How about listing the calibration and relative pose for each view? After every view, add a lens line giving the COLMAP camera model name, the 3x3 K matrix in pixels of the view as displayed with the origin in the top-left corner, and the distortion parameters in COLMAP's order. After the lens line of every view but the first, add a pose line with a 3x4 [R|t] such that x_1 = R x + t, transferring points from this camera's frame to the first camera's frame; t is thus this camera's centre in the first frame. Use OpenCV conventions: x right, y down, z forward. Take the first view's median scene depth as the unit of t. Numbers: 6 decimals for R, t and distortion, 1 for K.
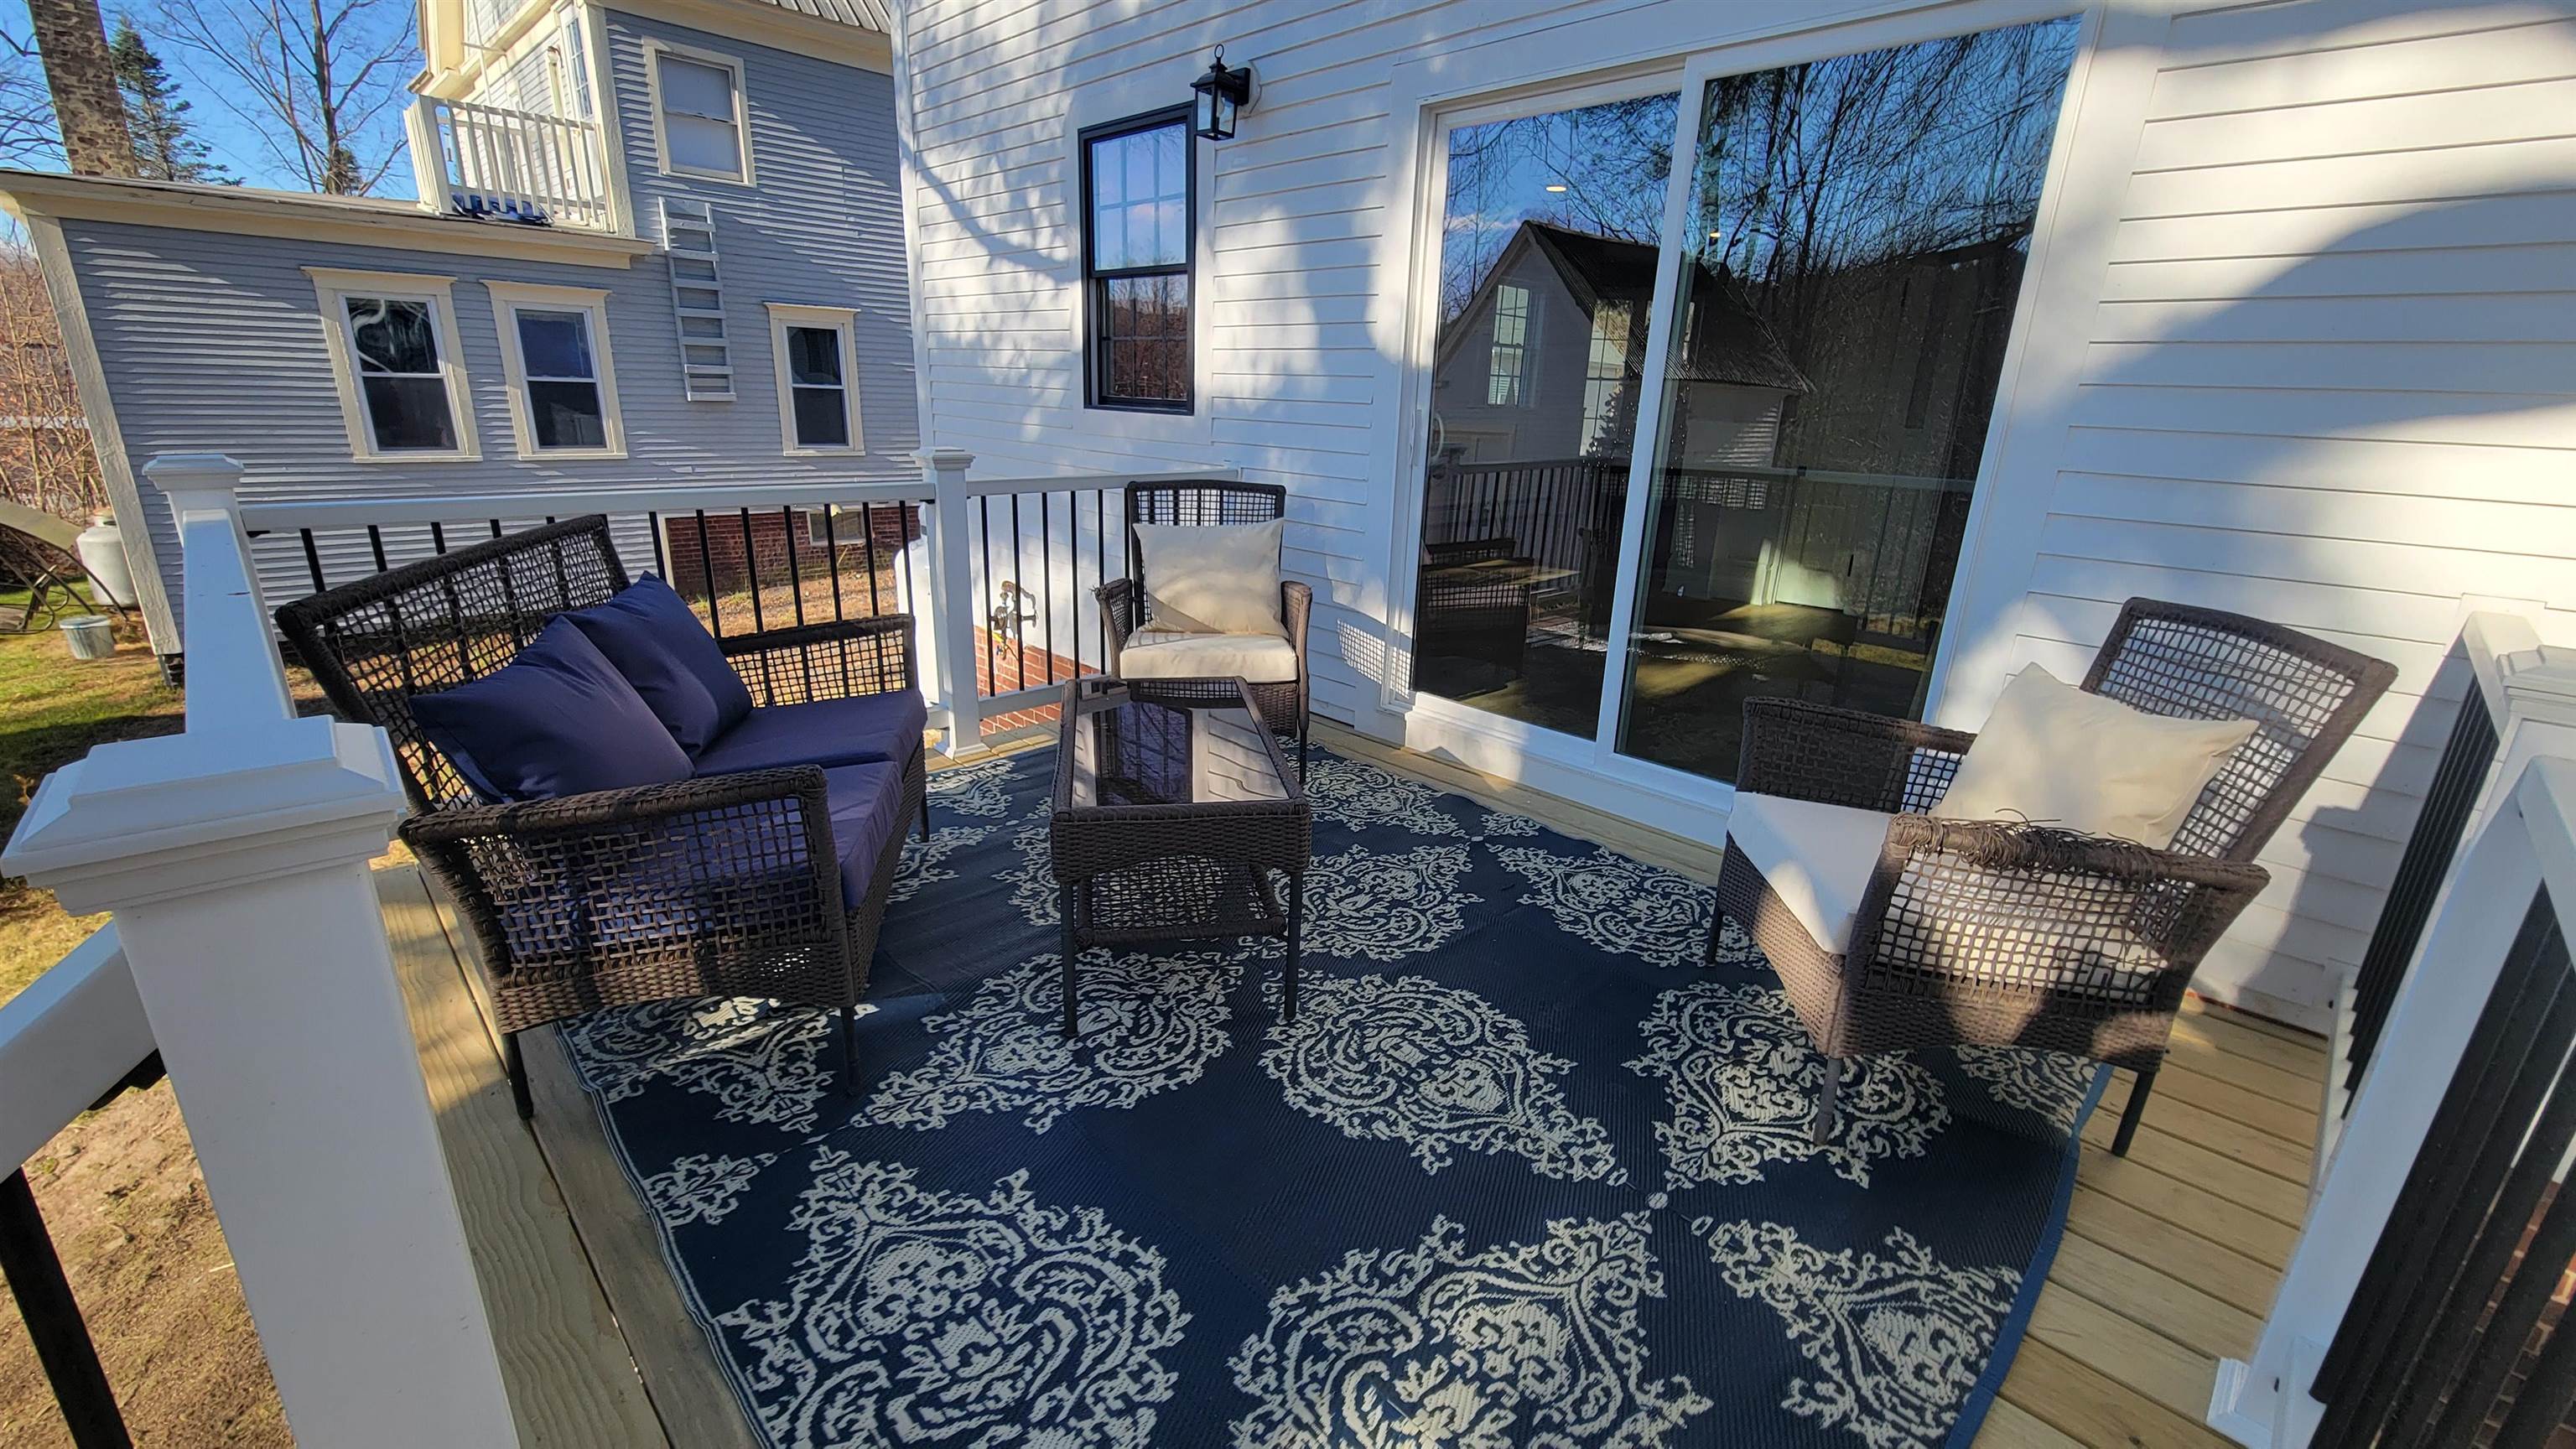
lens RADIAL K [[1048.0, 0, 1292.2], [0, 1048.0, 729.7], [0, 0, 1]] dist [-0.000931, 0.000582]
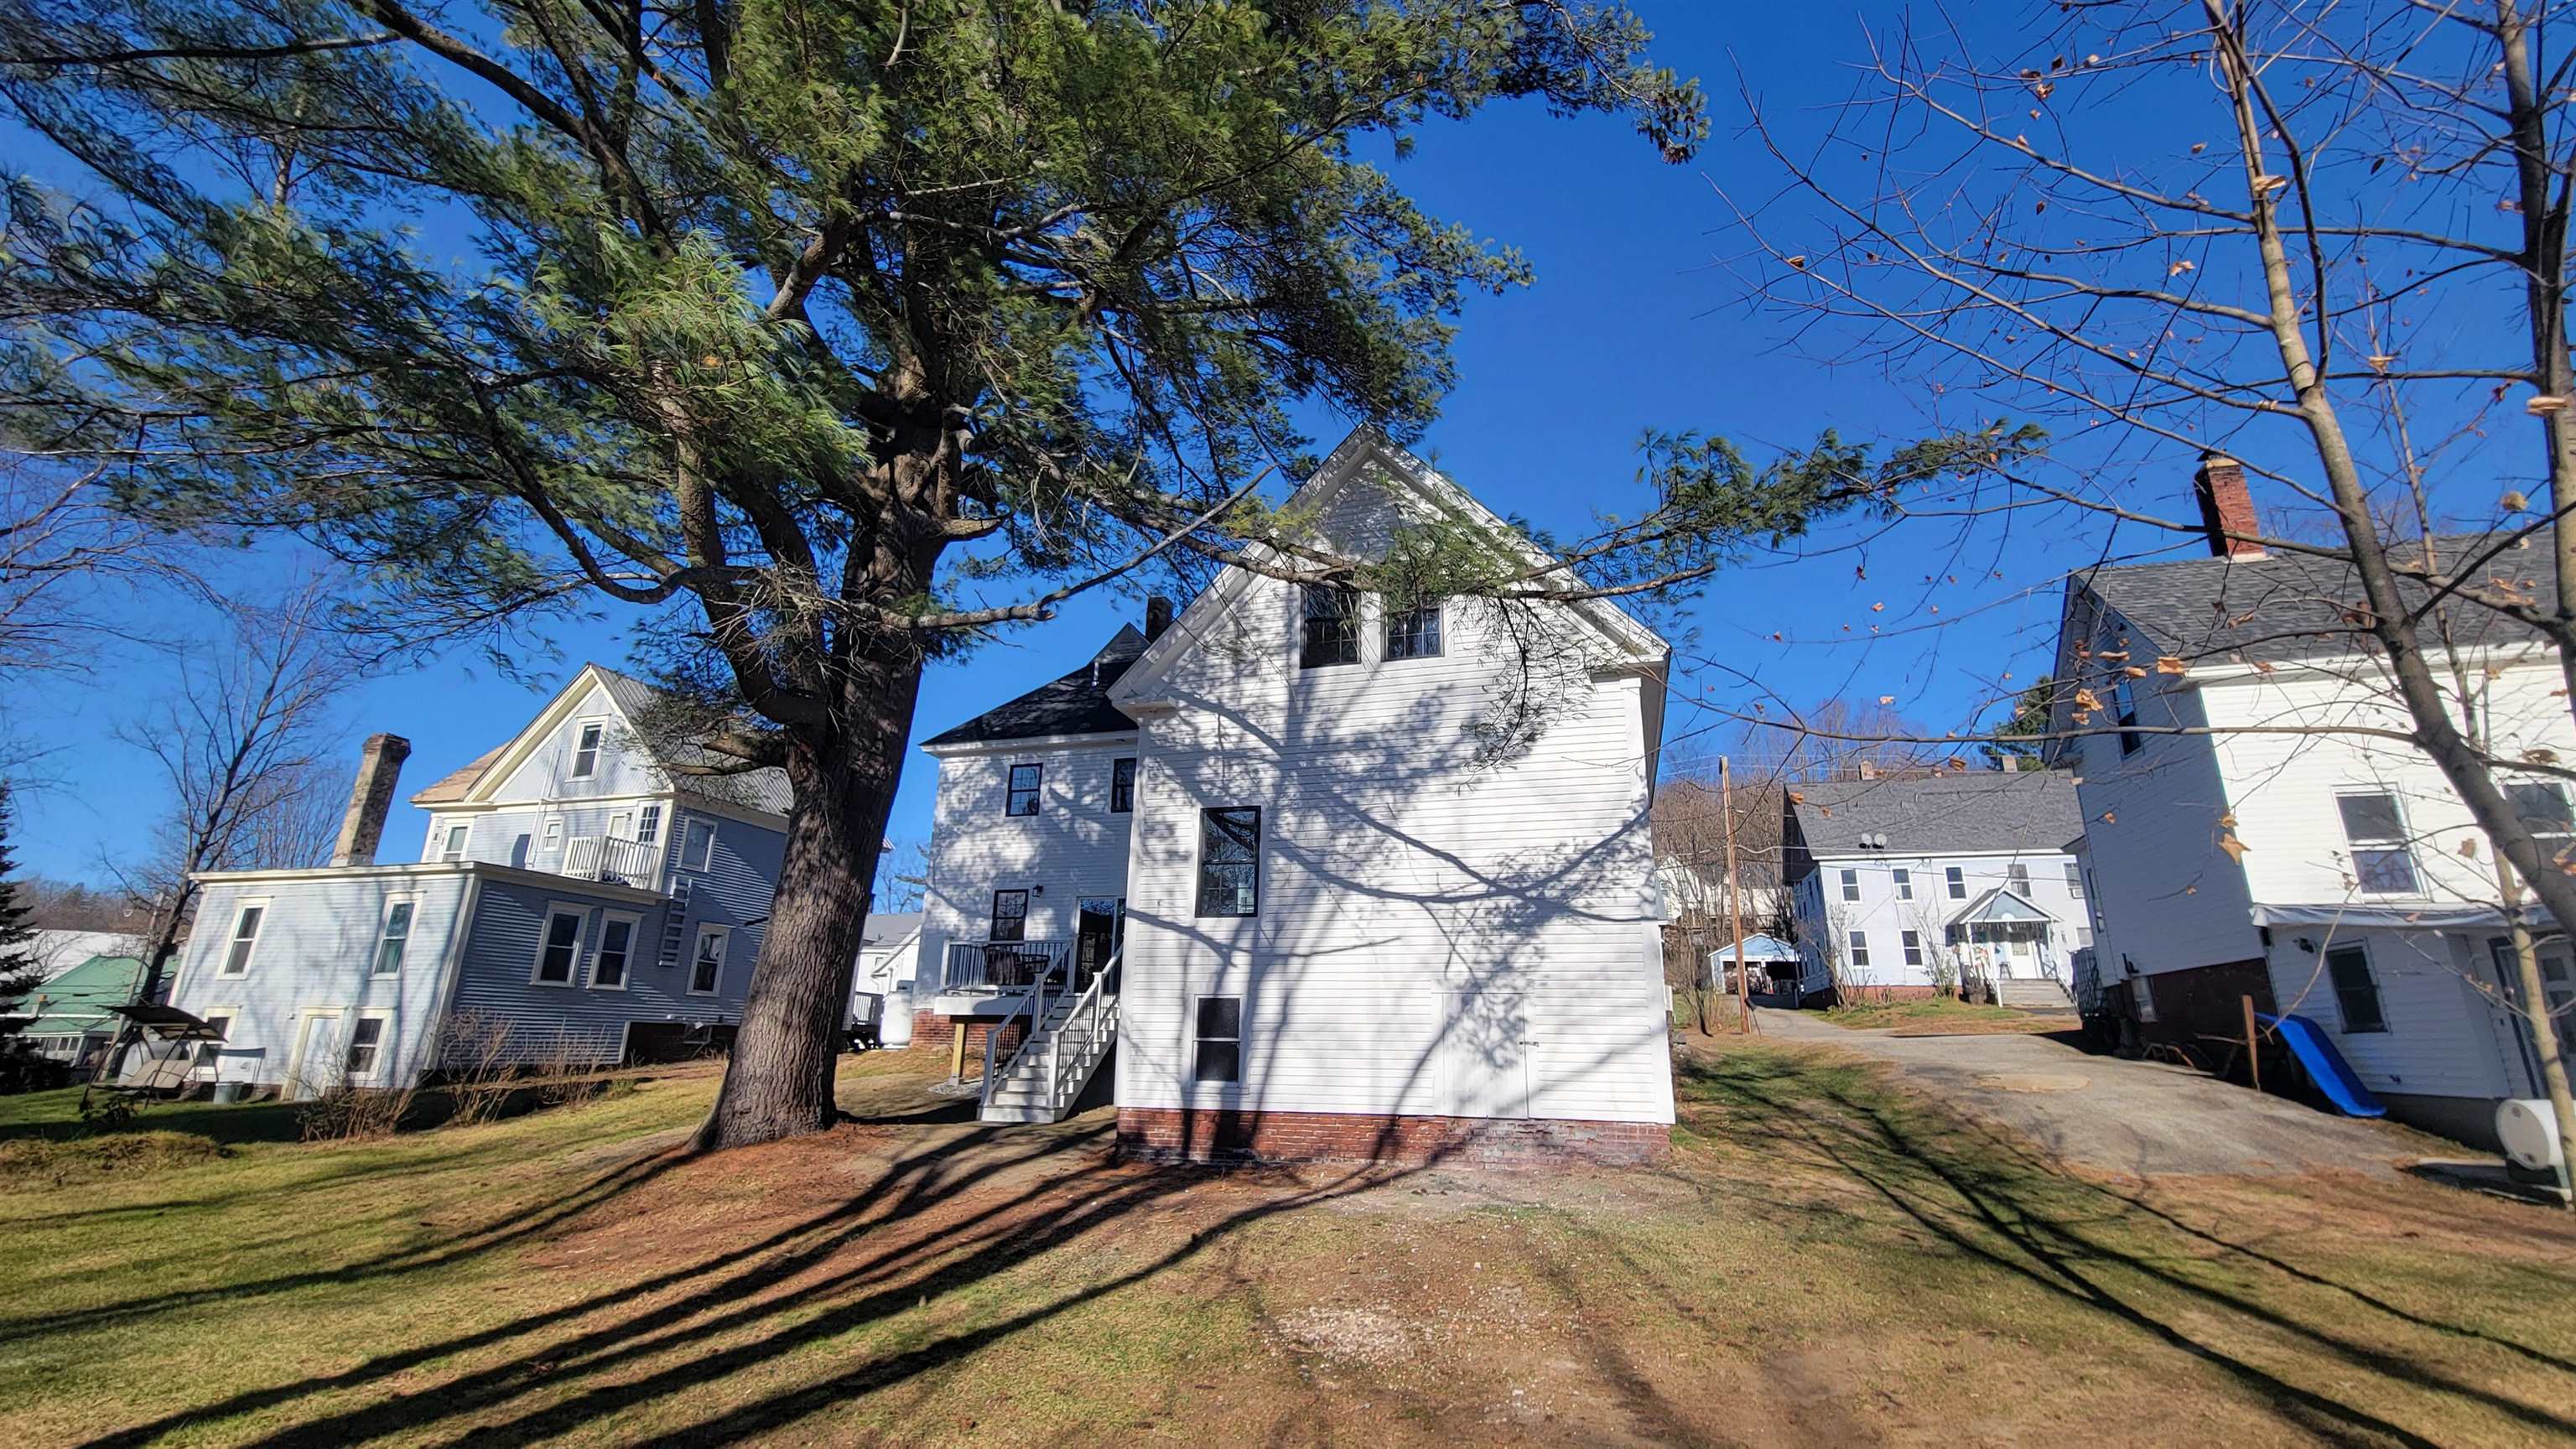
lens RADIAL K [[1048.0, 0, 1292.2], [0, 1048.0, 729.7], [0, 0, 1]] dist [-0.000931, 0.000582]
pose [[0.877921, 0.116492, 0.464417, -0.582834], [0.162727, 0.839624, -0.518220, 0.678381], [-0.450304, 0.530530, 0.718167, -1.536745]]
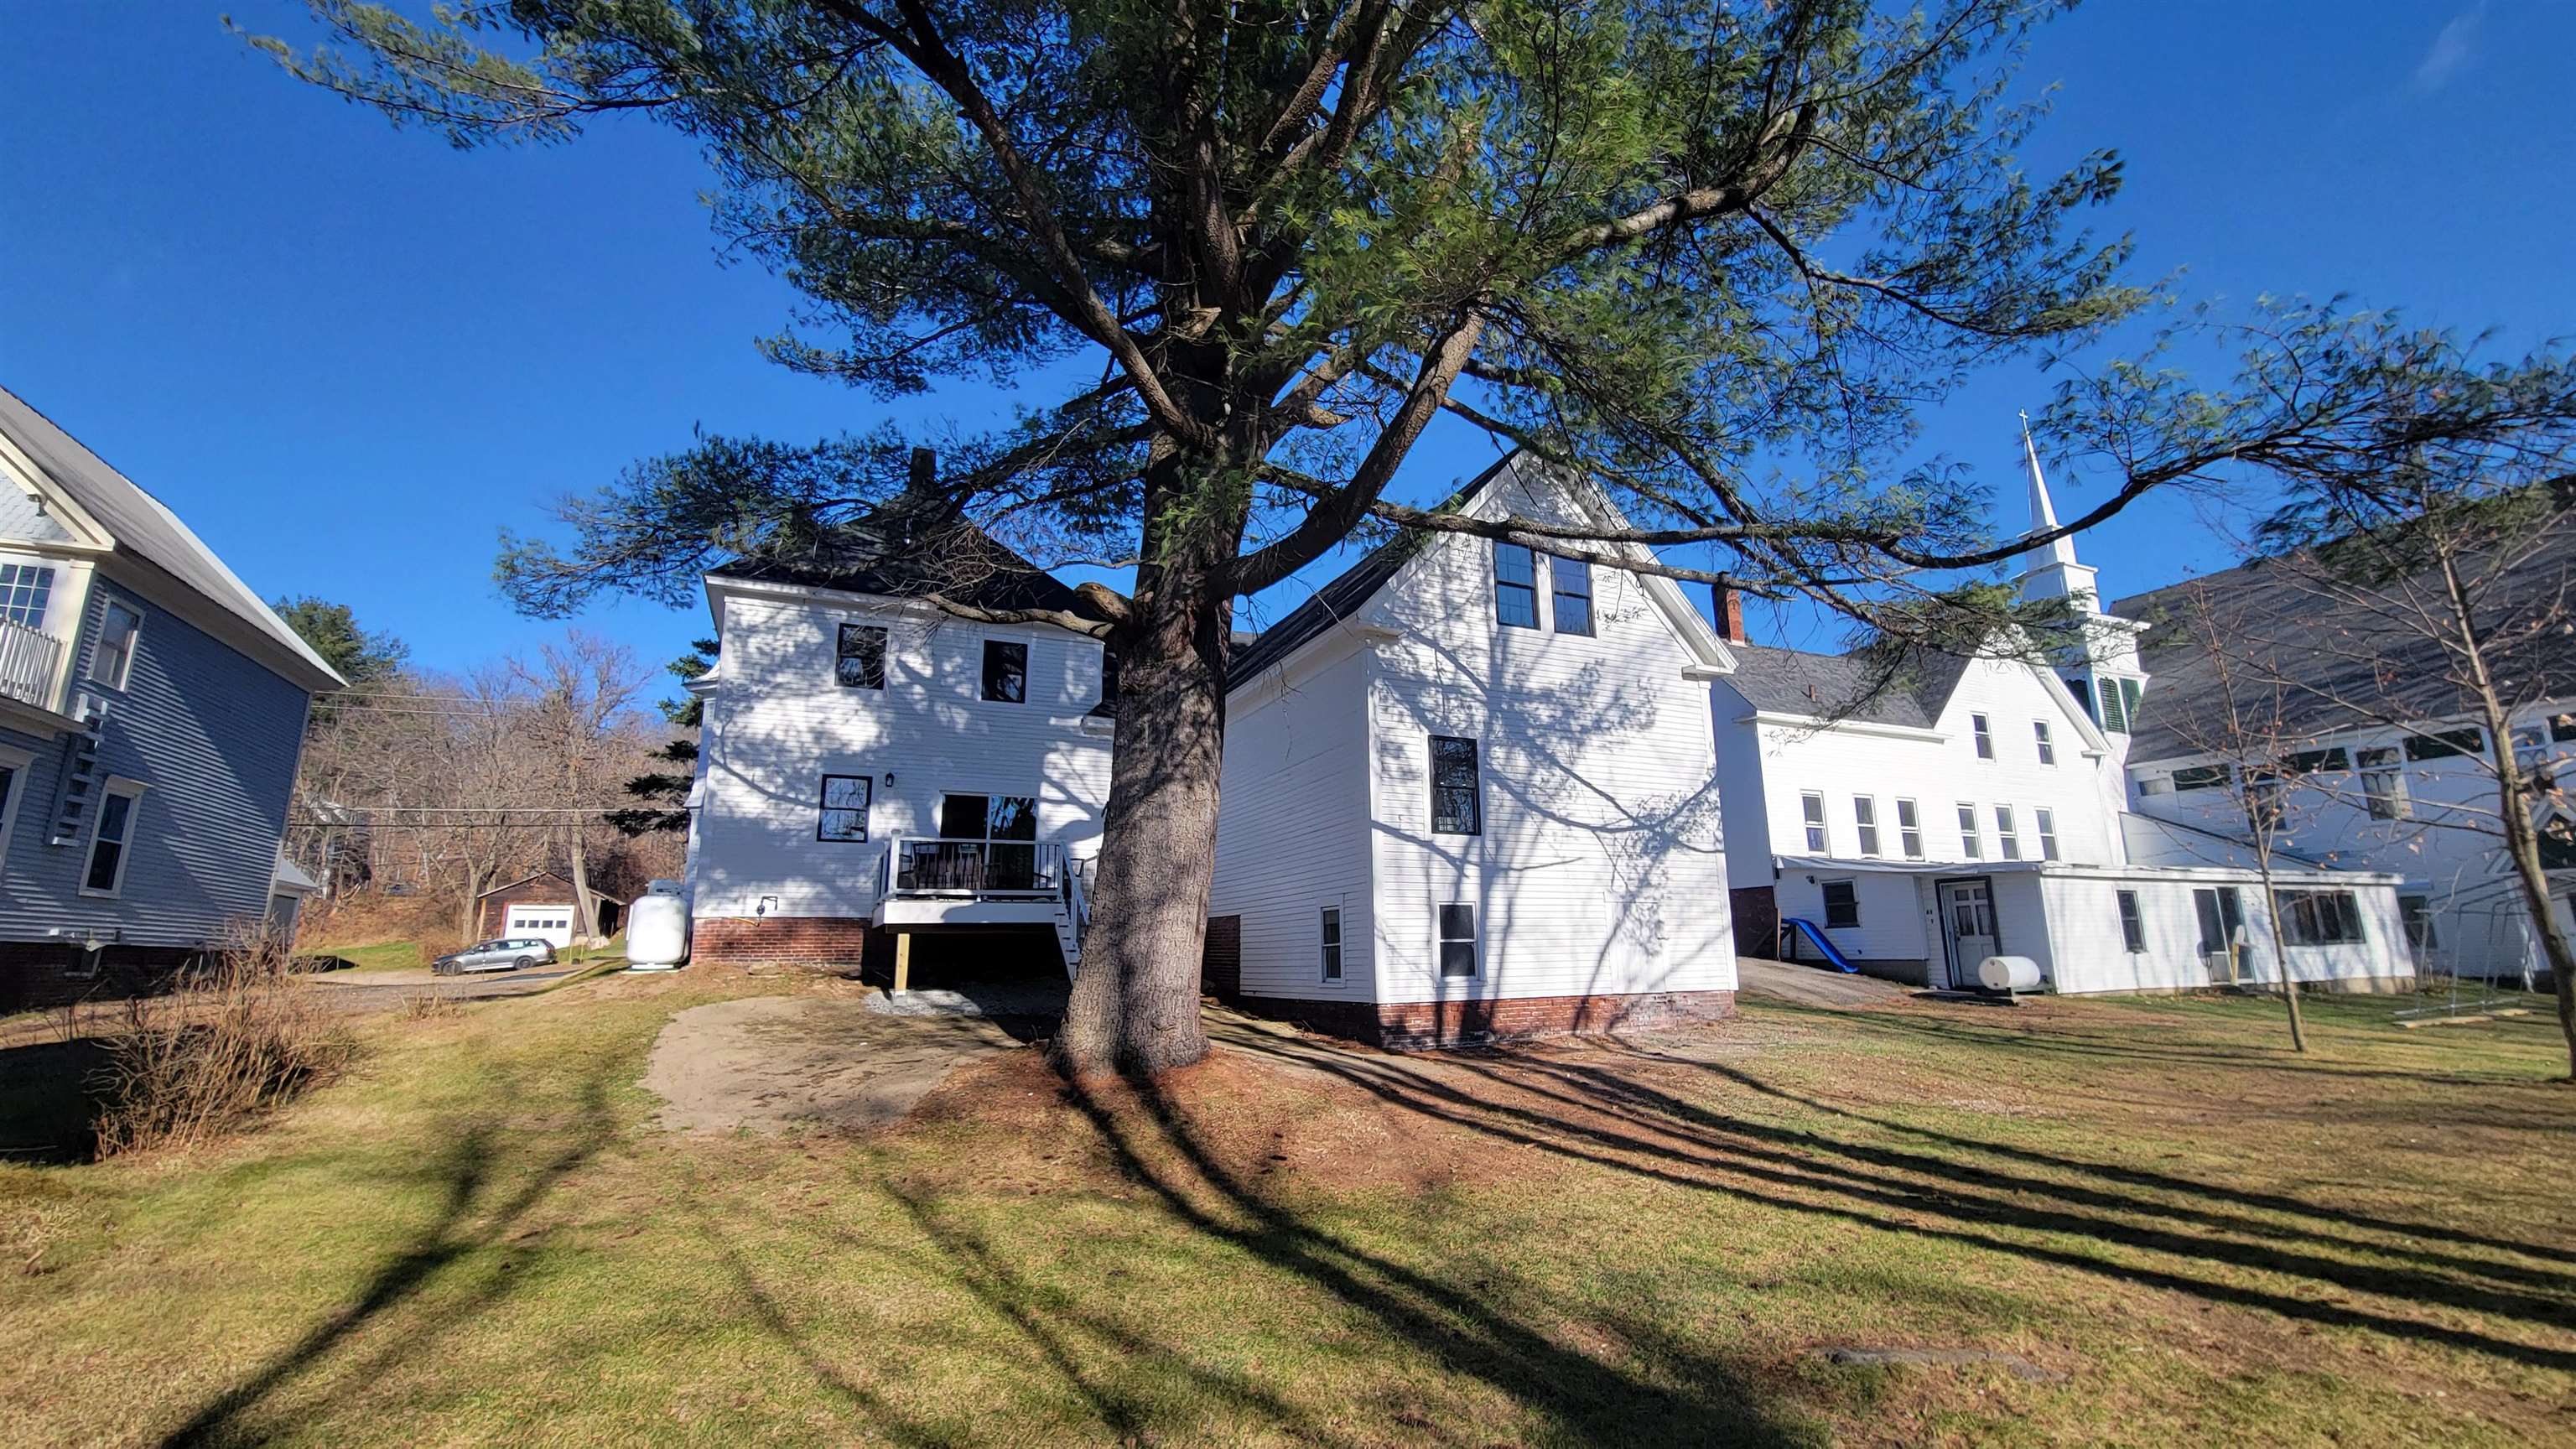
lens RADIAL K [[1048.0, 0, 1292.2], [0, 1048.0, 729.7], [0, 0, 1]] dist [-0.000931, 0.000582]
pose [[0.350689, 0.158917, 0.922910, -1.417456], [0.312031, 0.909357, -0.275149, 0.405867], [-0.882980, 0.384468, 0.269314, -0.749144]]
